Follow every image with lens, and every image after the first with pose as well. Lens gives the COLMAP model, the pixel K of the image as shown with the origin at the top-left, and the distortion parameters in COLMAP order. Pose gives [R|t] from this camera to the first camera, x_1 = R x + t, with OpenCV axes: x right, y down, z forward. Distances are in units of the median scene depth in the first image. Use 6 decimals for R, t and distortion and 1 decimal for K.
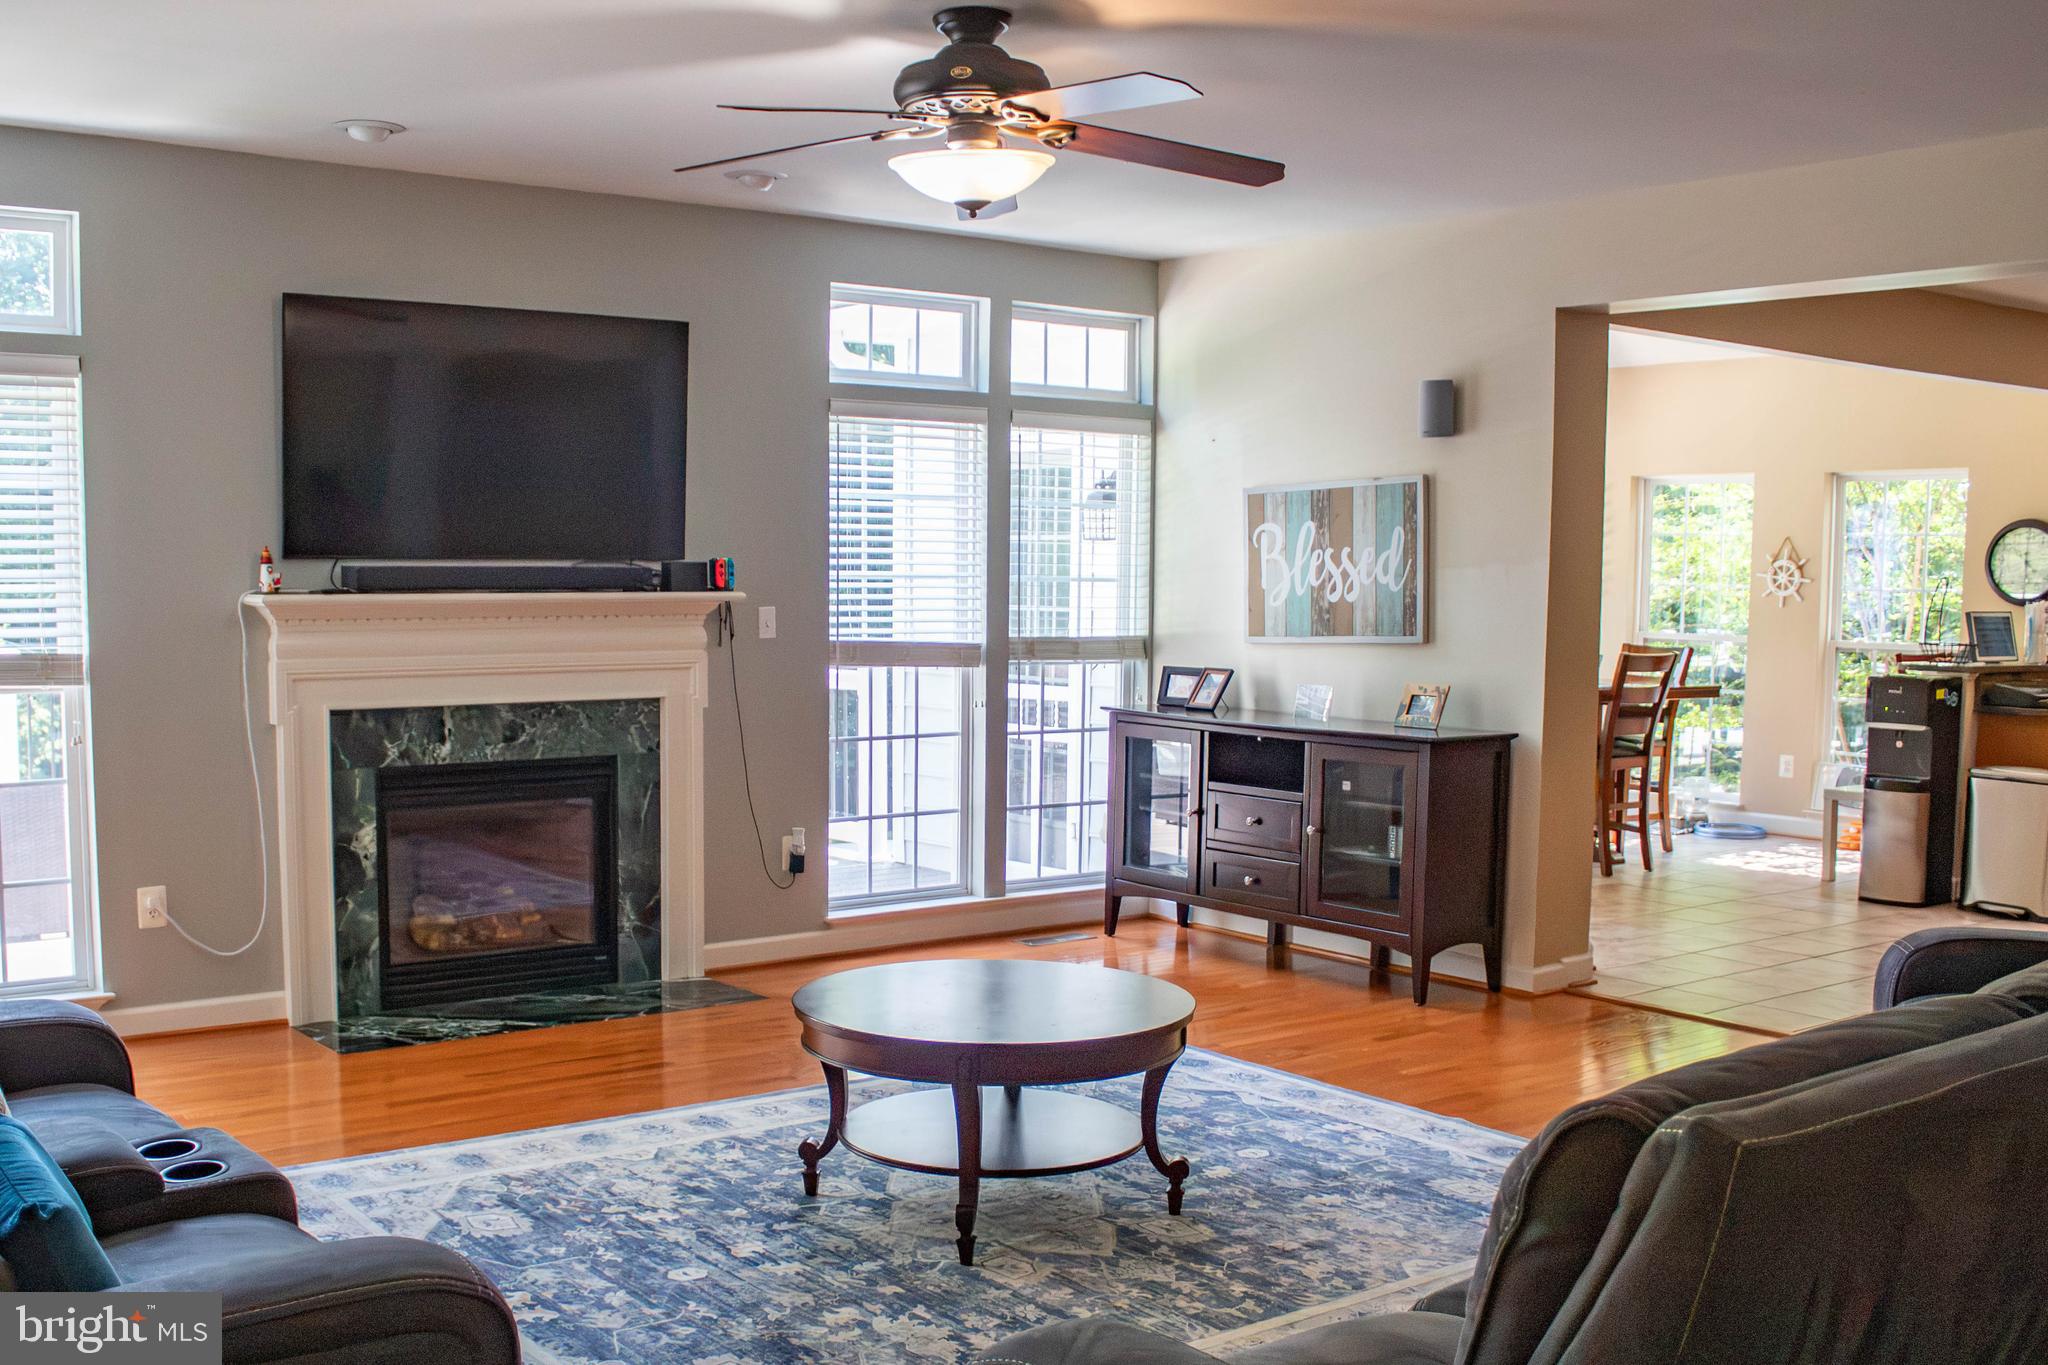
lens RADIAL K [[2031.8, 0, 941.3], [0, 2031.8, 681.1], [0, 0, 1]] dist [-0.005279, 0.002056]
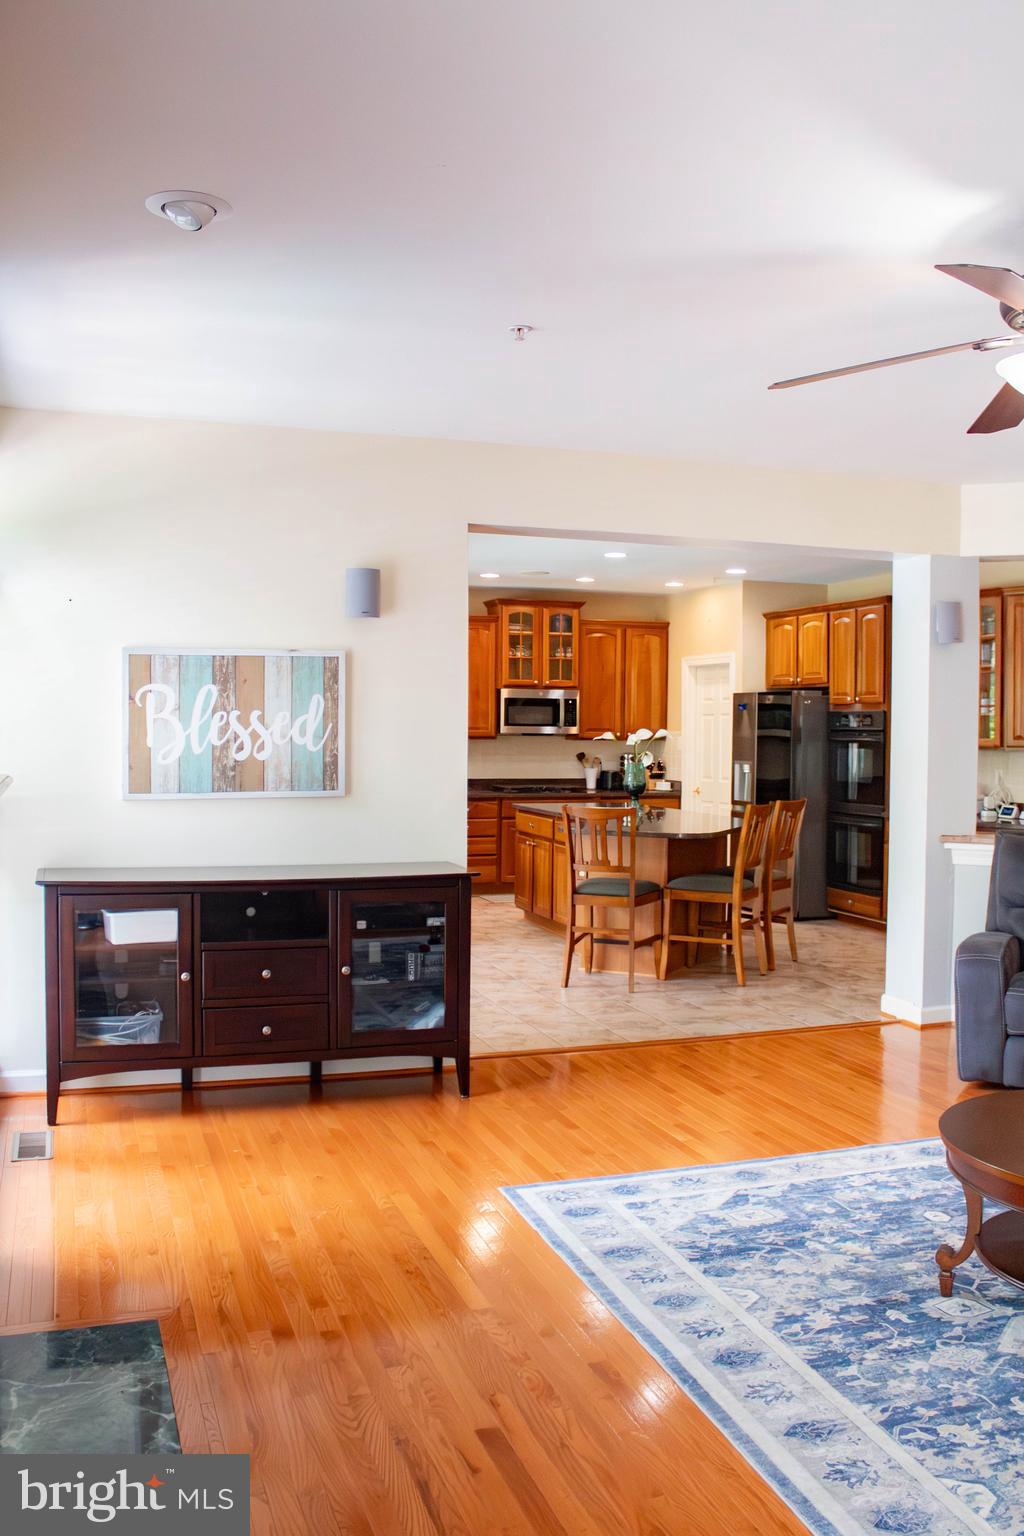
lens RADIAL K [[1302.7, 0, 486.3], [0, 1302.7, 768.7], [0, 0, 1]] dist [-0.171248, 0.155968]
pose [[0.298440, -0.023115, 0.954148, -0.503386], [0.033335, 0.999349, 0.013784, -0.046539], [-0.953846, 0.027693, 0.299016, 0.785977]]
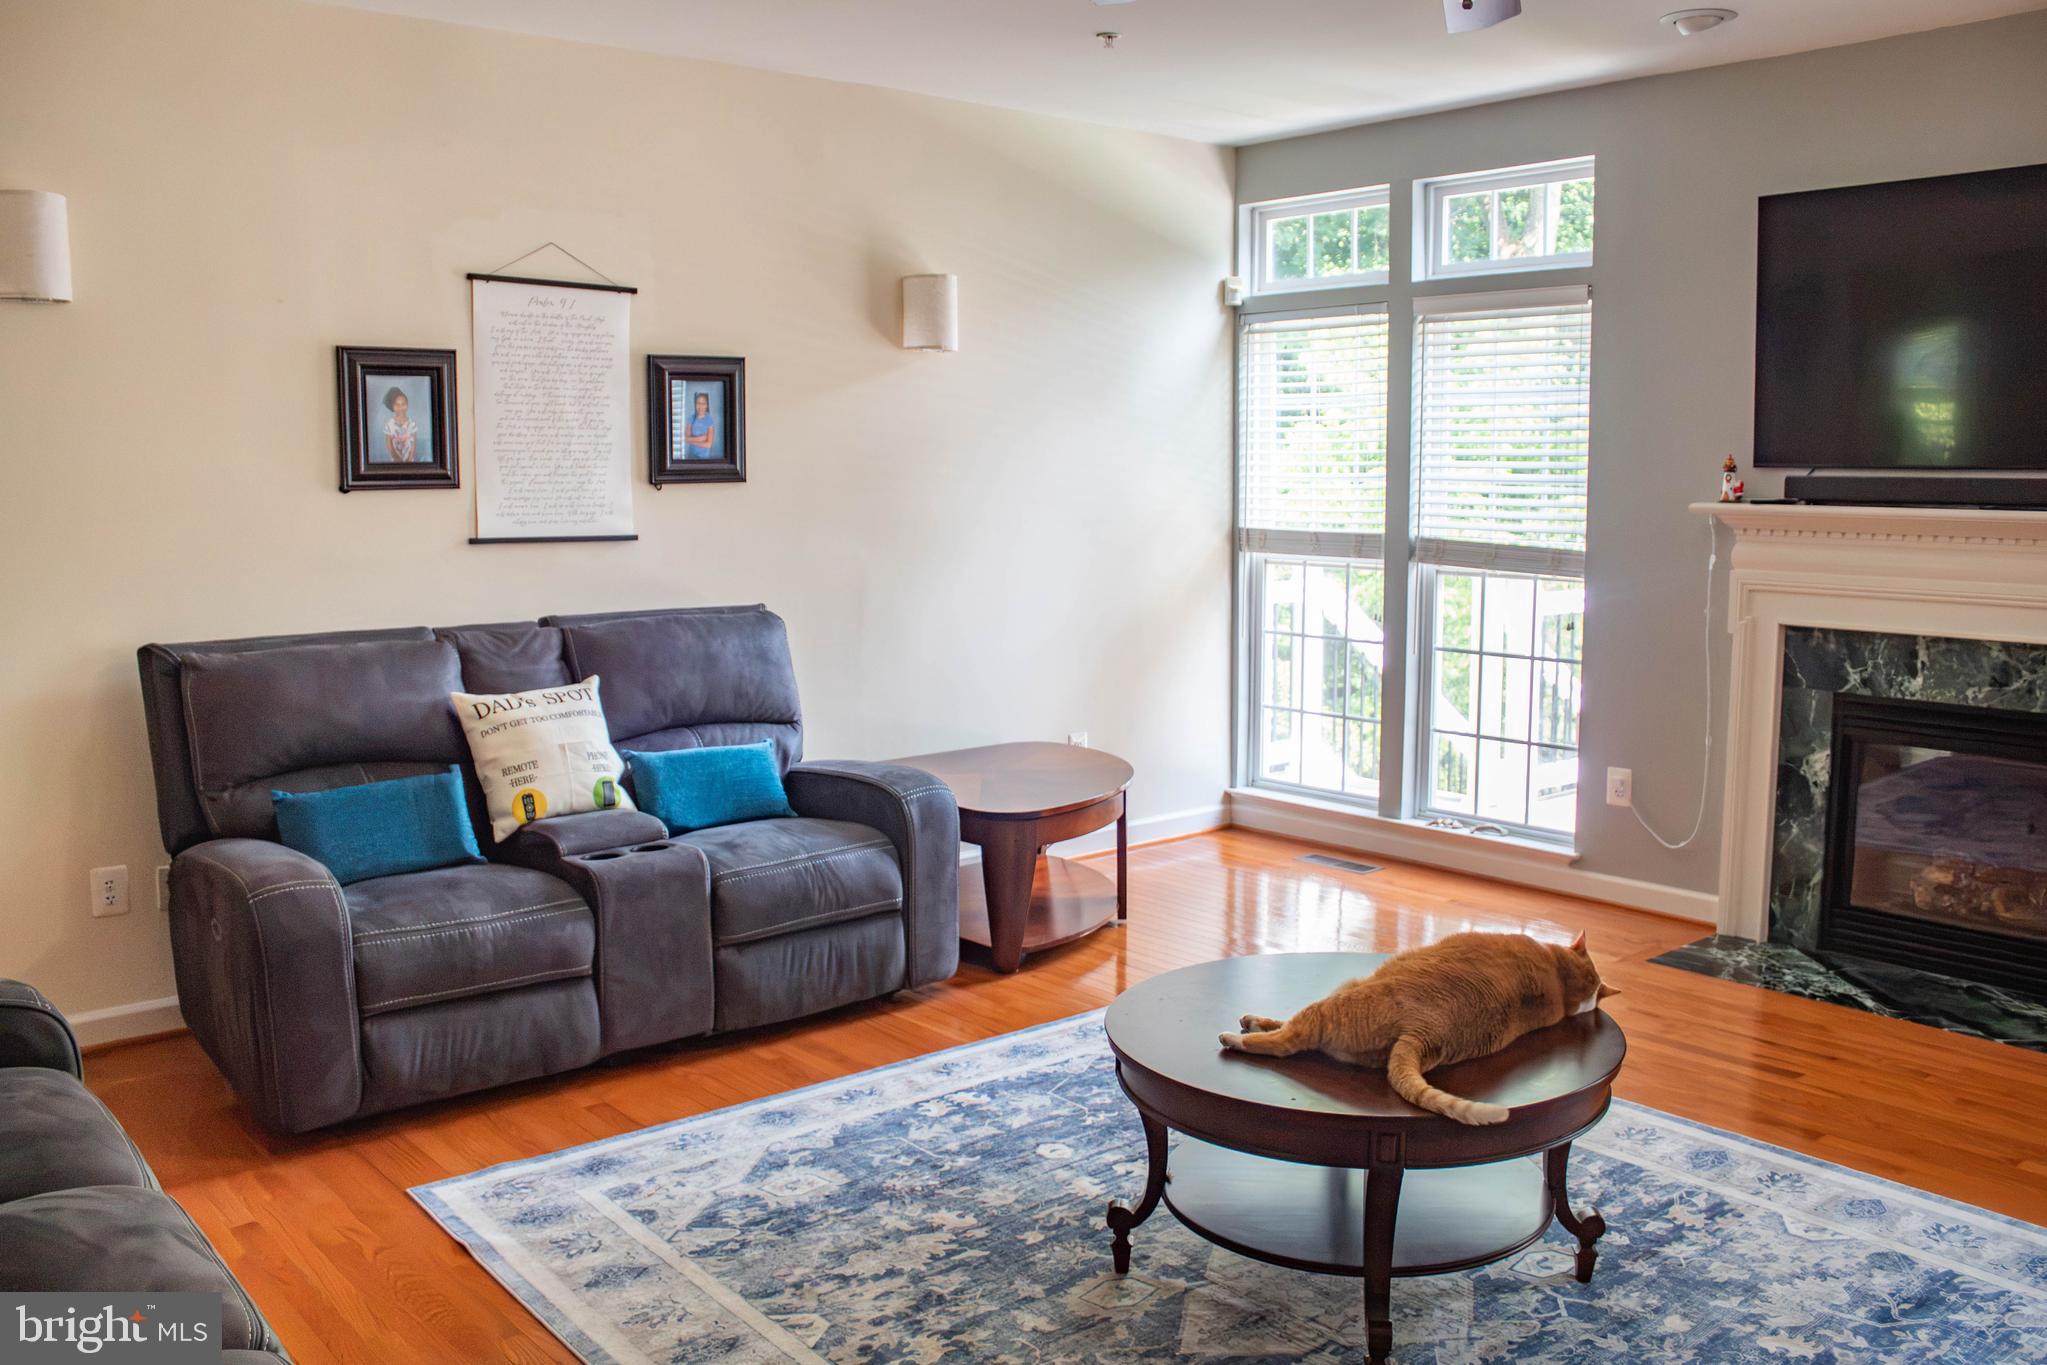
lens RADIAL K [[1736.0, 0, 1023.5], [0, 1736.0, 682.5], [0, 0, 1]] dist [-0.171248, 0.155968]
pose [[0.084842, 0.123487, -0.988713, 0.455850], [-0.050115, 0.991563, 0.119543, -0.035637], [0.995133, 0.039407, 0.090315, 0.559968]]
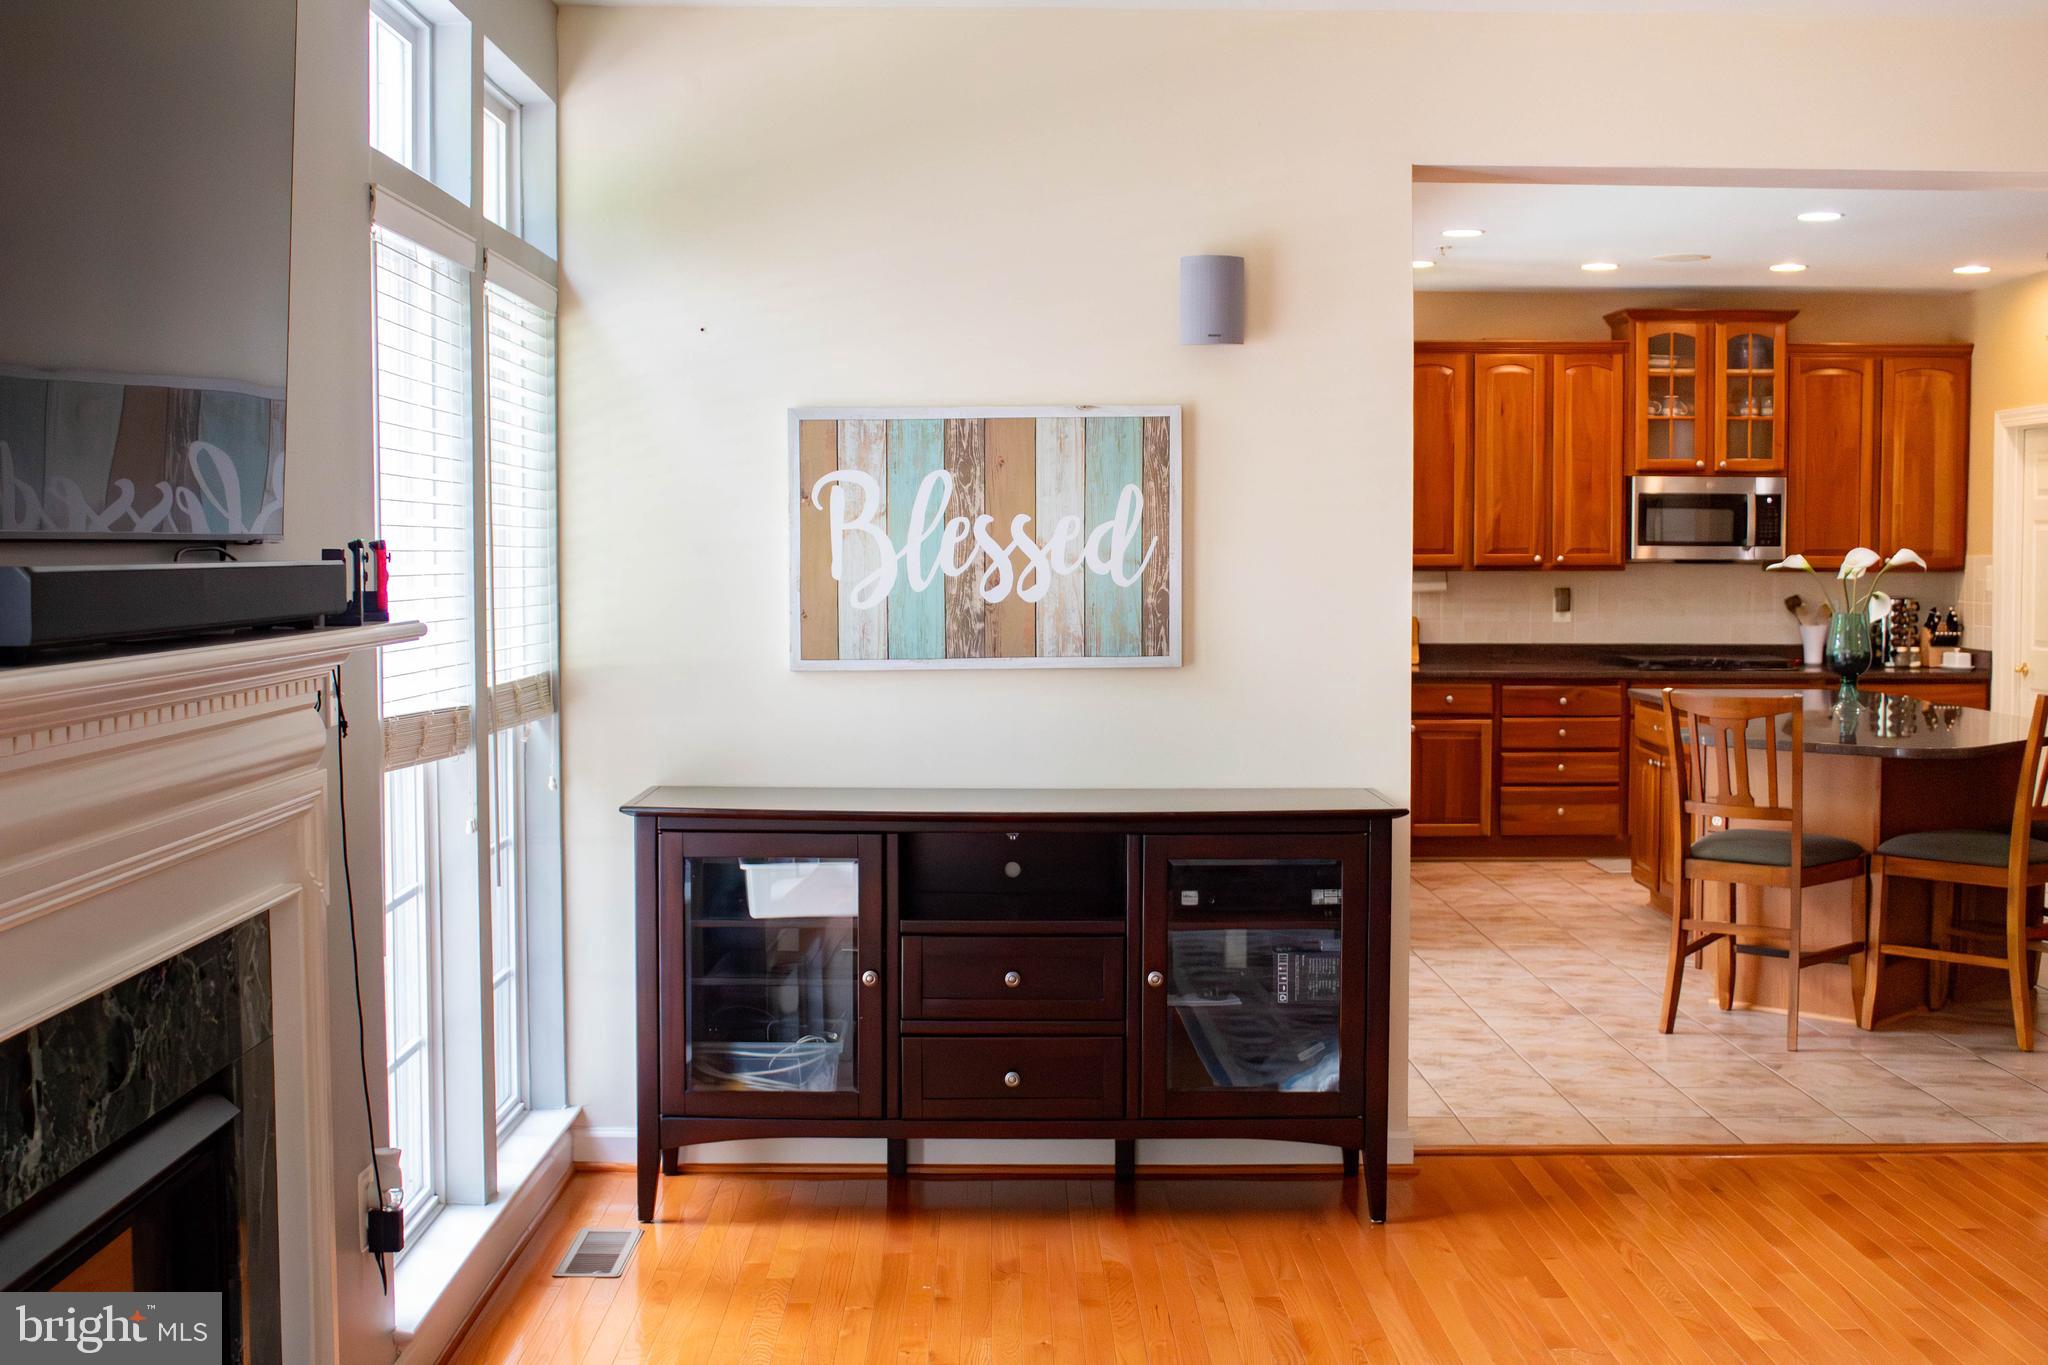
lens RADIAL K [[2310.4, 0, 1024.0], [0, 2310.4, 682.5], [0, 0, 1]] dist [-0.071209, 0.022556]
pose [[0.571375, -0.040512, 0.819689, -0.444715], [0.032503, 0.999114, 0.026724, -0.039006], [-0.820045, 0.011373, 0.572185, 0.695650]]
